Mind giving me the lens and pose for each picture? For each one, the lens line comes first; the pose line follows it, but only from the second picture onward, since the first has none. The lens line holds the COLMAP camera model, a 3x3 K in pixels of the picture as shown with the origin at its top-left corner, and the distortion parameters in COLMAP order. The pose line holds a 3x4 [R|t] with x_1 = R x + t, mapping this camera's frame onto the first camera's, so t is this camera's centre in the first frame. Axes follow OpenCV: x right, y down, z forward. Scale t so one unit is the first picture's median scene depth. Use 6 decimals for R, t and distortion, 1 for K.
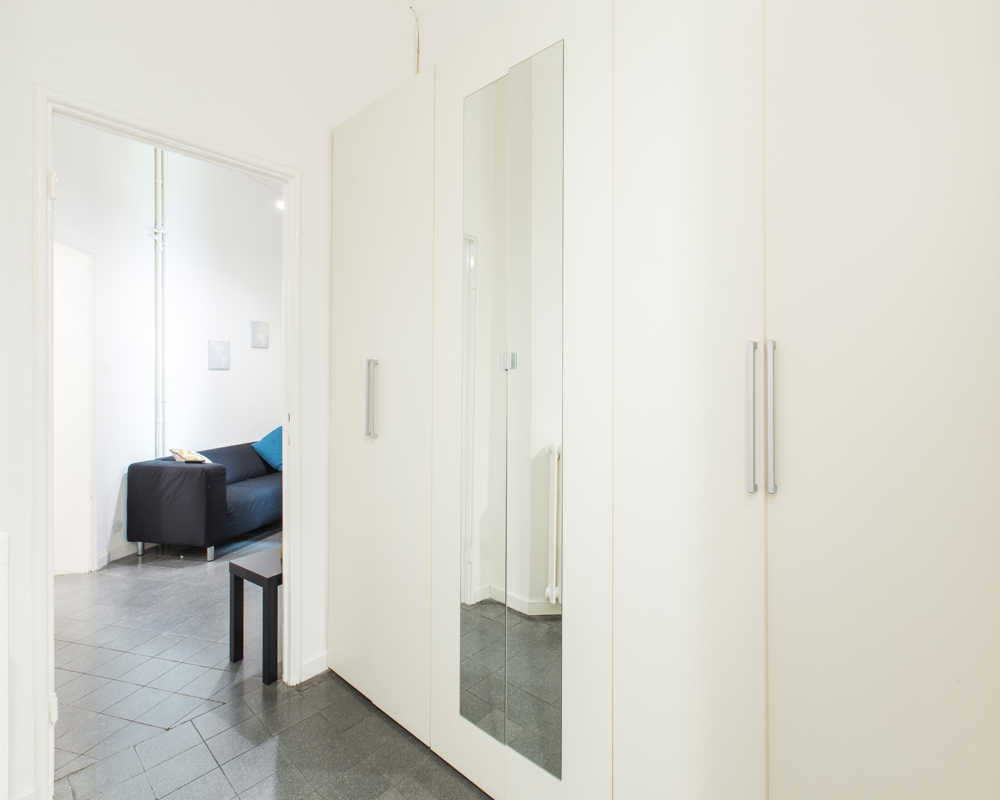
lens RADIAL K [[432.1, 0, 501.1], [0, 432.1, 382.8], [0, 0, 1]] dist [-0.001862, -0.000466]
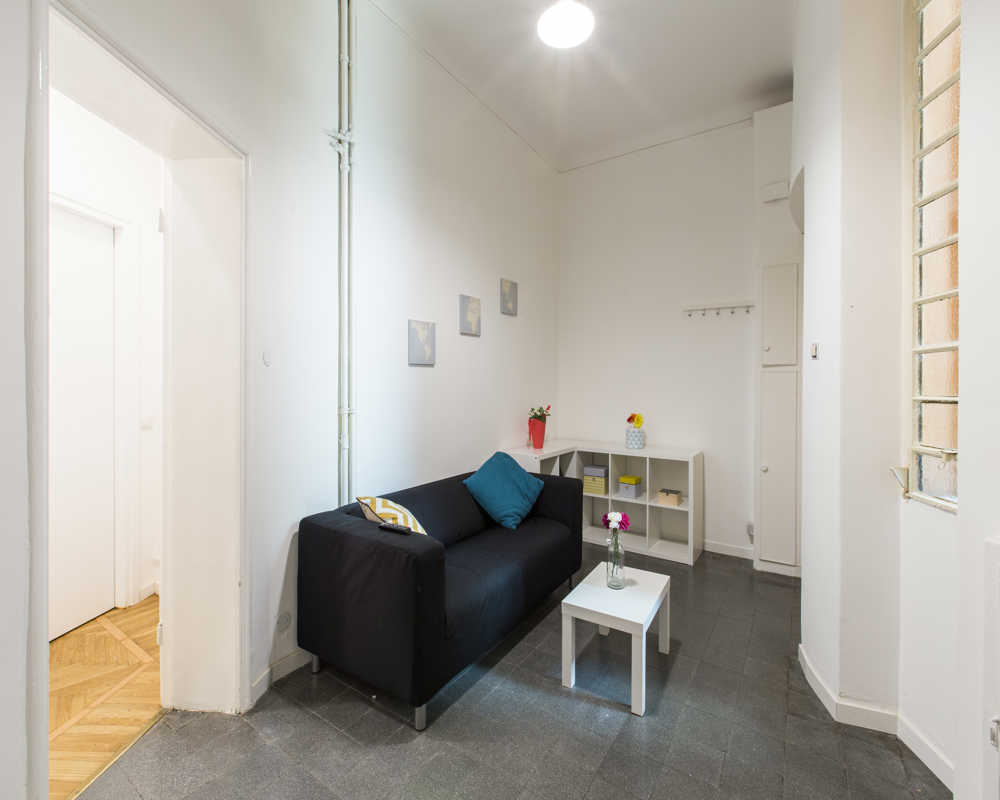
lens RADIAL K [[462.3, 0, 503.6], [0, 462.3, 393.8], [0, 0, 1]] dist [0.000830, 0.000123]
pose [[0.935007, 0.008759, -0.354521, -0.342701], [-0.006290, 0.999947, 0.008115, 0.007103], [0.354573, -0.005357, 0.935013, 0.460685]]
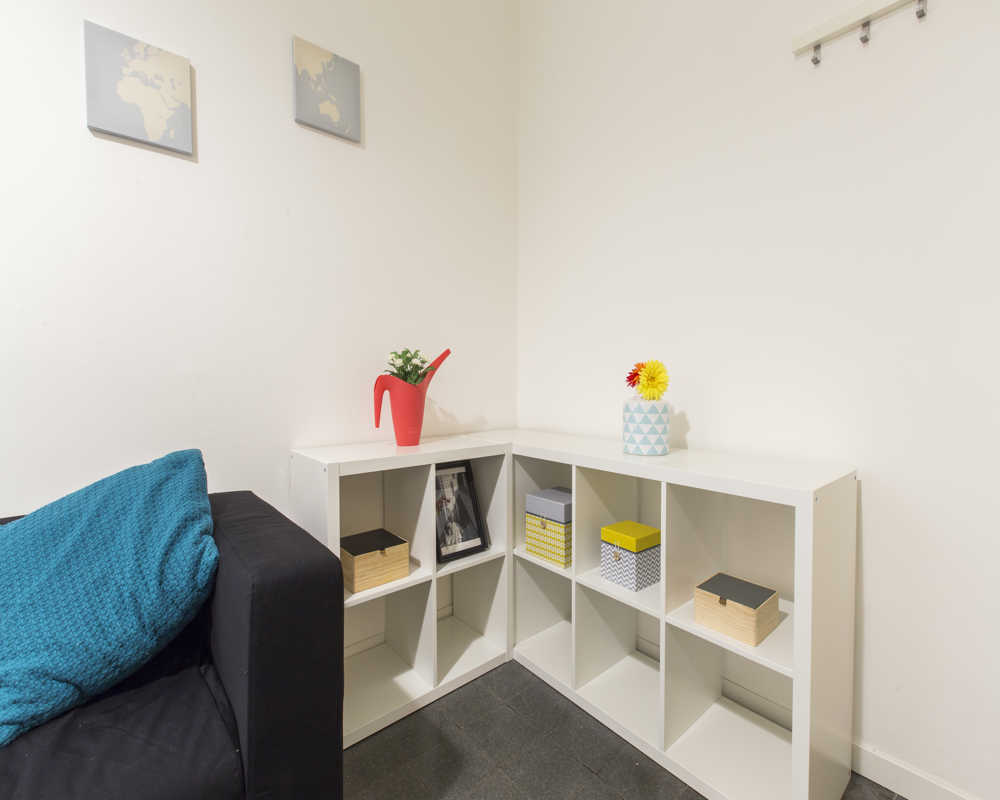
lens RADIAL K [[445.5, 0, 500.0], [0, 445.5, 400.0], [0, 0, 1]] dist [-0.000033, -0.000166]
pose [[0.802176, 0.017519, -0.596831, -0.302585], [-0.003655, 0.999695, 0.024432, 0.091986], [0.597077, -0.017417, 0.801995, 1.252626]]
